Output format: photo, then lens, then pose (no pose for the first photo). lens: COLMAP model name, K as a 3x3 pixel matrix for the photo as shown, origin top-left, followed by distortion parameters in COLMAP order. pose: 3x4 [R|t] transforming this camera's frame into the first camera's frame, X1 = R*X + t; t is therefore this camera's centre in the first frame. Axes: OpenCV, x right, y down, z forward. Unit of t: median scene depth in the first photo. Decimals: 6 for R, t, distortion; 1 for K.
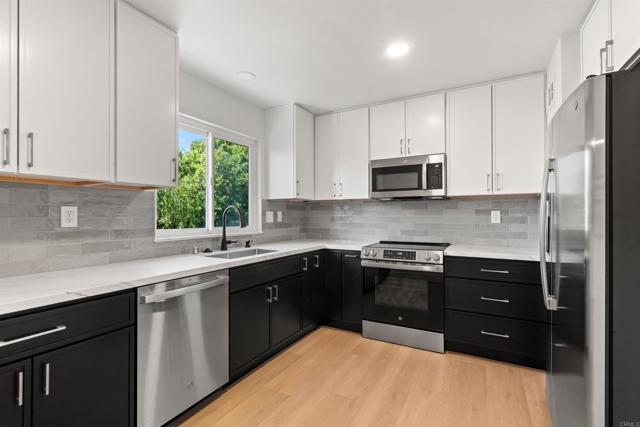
lens RADIAL K [[298.0, 0, 320.0], [0, 298.0, 213.5], [0, 0, 1]] dist [0.000350, 0.000291]
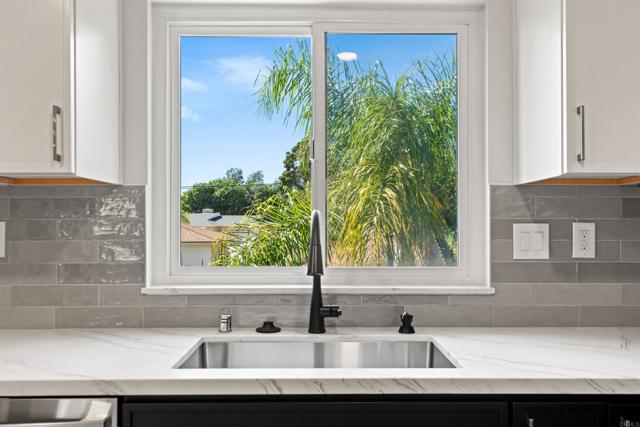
lens RADIAL K [[573.0, 0, 320.0], [0, 573.0, 213.5], [0, 0, 1]] dist [0.005237, 0.002011]
pose [[0.483609, -0.010158, -0.875225, 0.274563], [0.007051, 0.999945, -0.007709, -0.016156], [0.875256, -0.002443, 0.483654, 0.605356]]
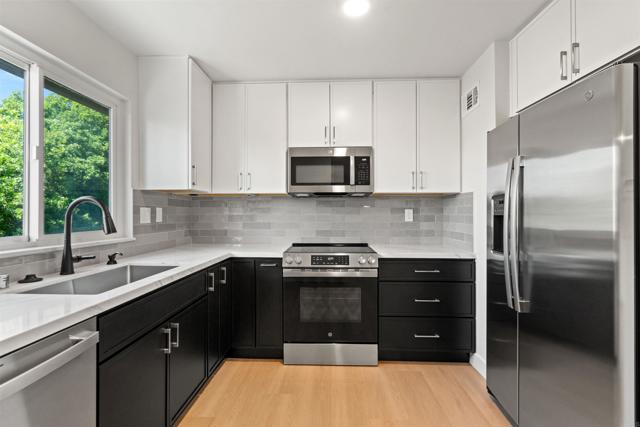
lens RADIAL K [[292.3, 0, 320.0], [0, 292.3, 213.5], [0, 0, 1]] dist [0.000899, 0.000393]
pose [[0.892886, 0.002593, 0.450275, -0.128919], [-0.005432, 0.999973, 0.005013, 0.001095], [-0.450249, -0.006922, 0.892876, 0.252691]]
